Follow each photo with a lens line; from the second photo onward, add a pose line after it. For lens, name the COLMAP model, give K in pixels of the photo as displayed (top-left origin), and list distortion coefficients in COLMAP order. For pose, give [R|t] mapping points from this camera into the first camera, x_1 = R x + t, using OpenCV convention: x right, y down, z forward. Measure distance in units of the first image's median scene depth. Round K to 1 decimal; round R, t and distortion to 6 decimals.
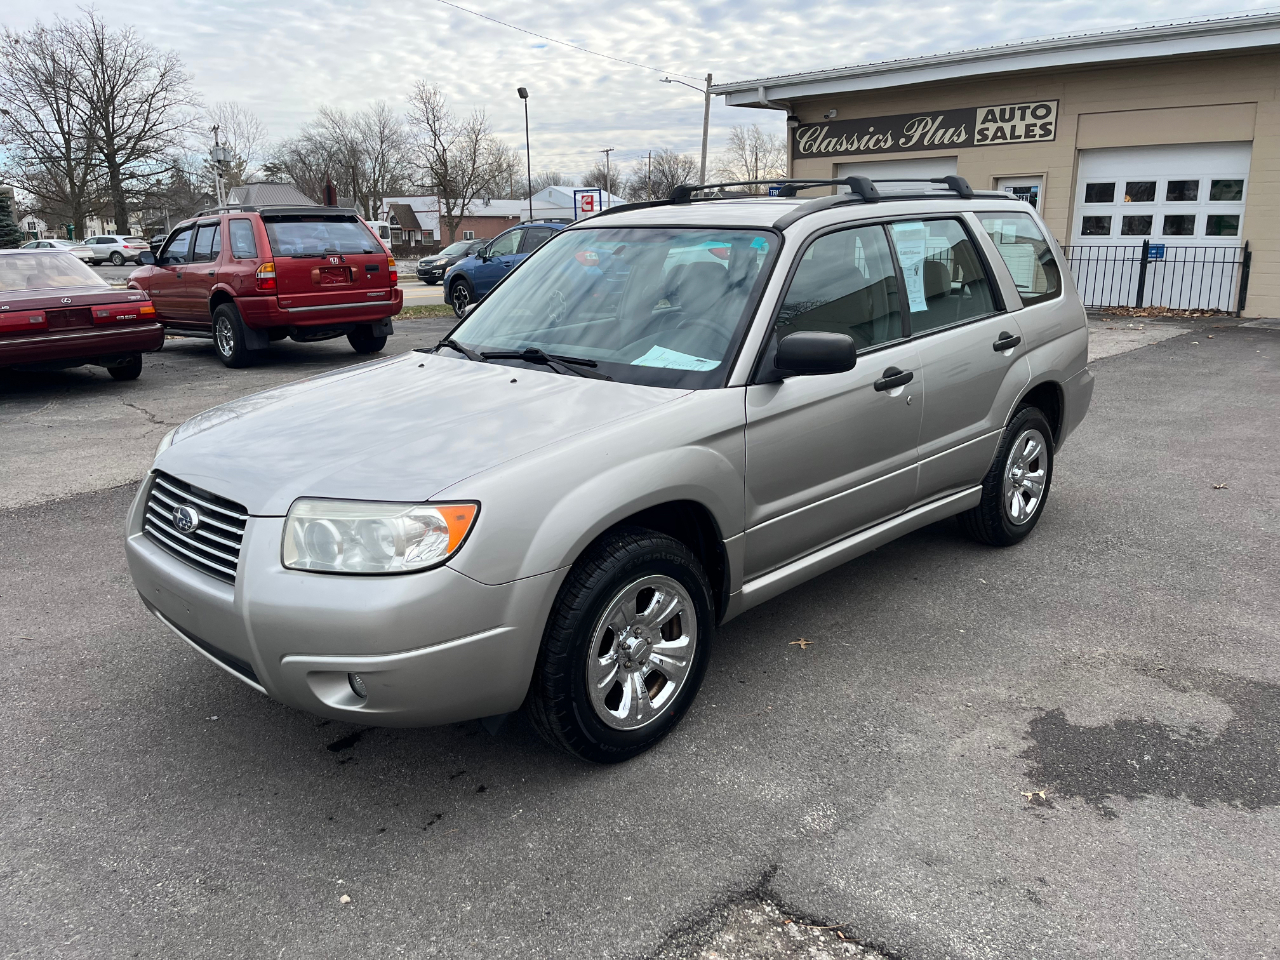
lens RADIAL K [[1003.2, 0, 636.2], [0, 1003.2, 463.4], [0, 0, 1]] dist [0.095781, -0.135406]
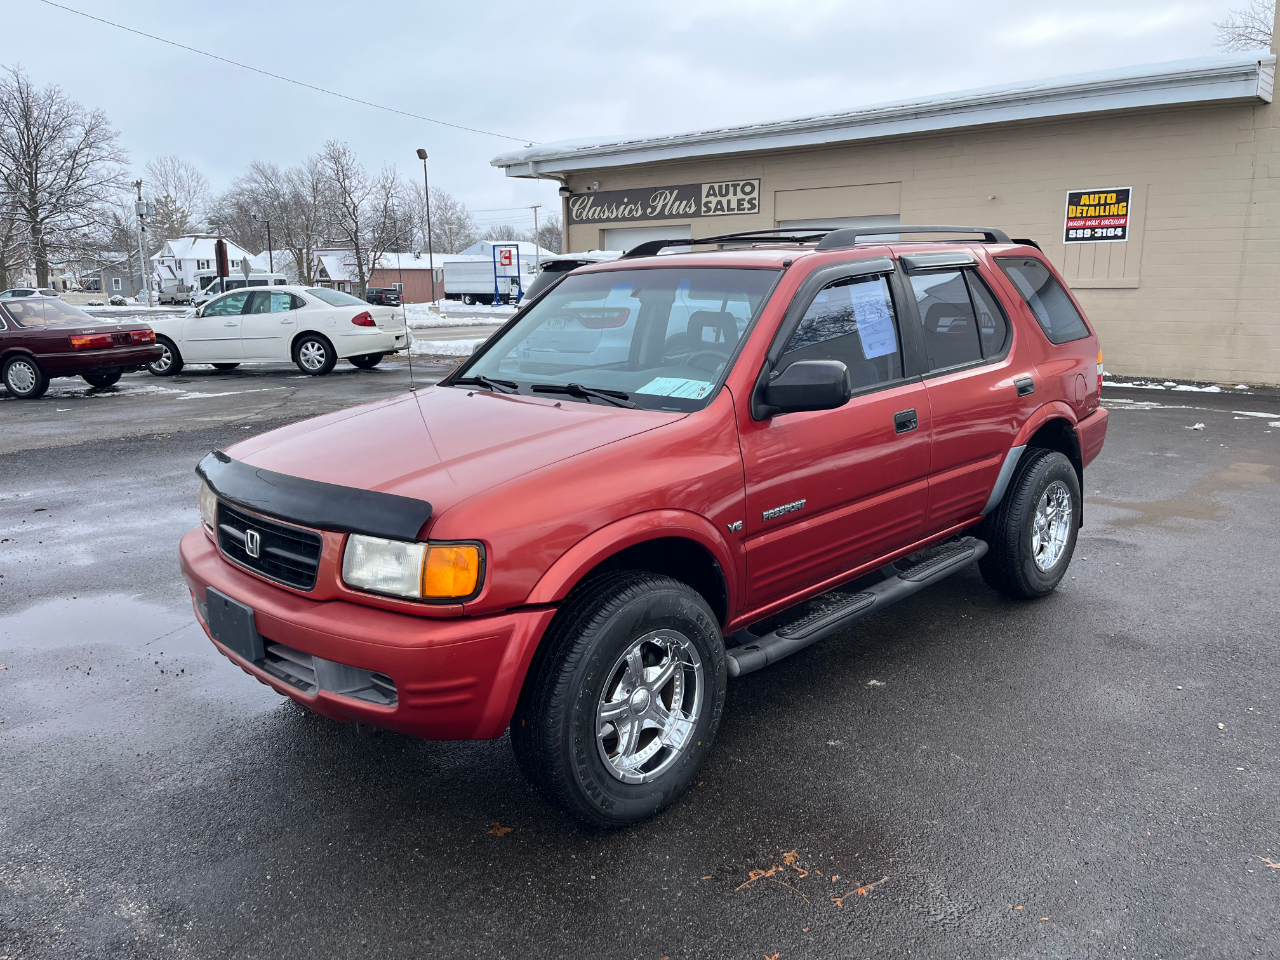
lens RADIAL K [[1003.2, 0, 650.6], [0, 1003.2, 459.3], [0, 0, 1]] dist [0.095781, -0.135406]
pose [[0.998825, -0.006866, 0.047968, 0.058954], [0.009397, 0.998563, -0.052754, 0.005777], [-0.047536, 0.053142, 0.997455, -0.032216]]
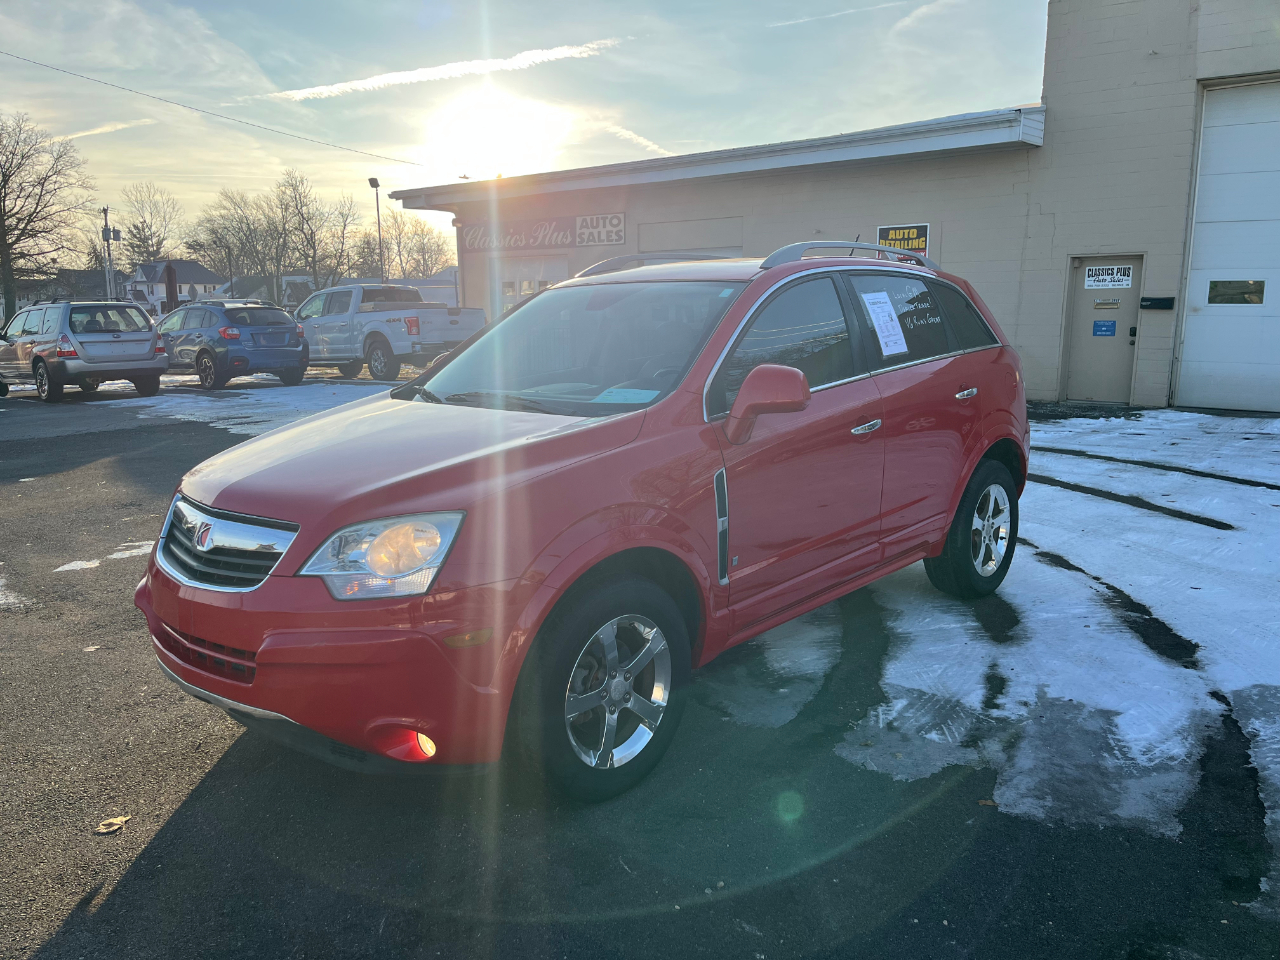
lens RADIAL K [[1003.2, 0, 643.3], [0, 1003.2, 469.1], [0, 0, 1]] dist [0.095781, -0.135406]
pose [[0.998484, -0.005766, 0.054735, 0.093098], [0.009451, 0.997687, -0.067312, 0.010844], [-0.054220, 0.067728, 0.996229, -0.055093]]
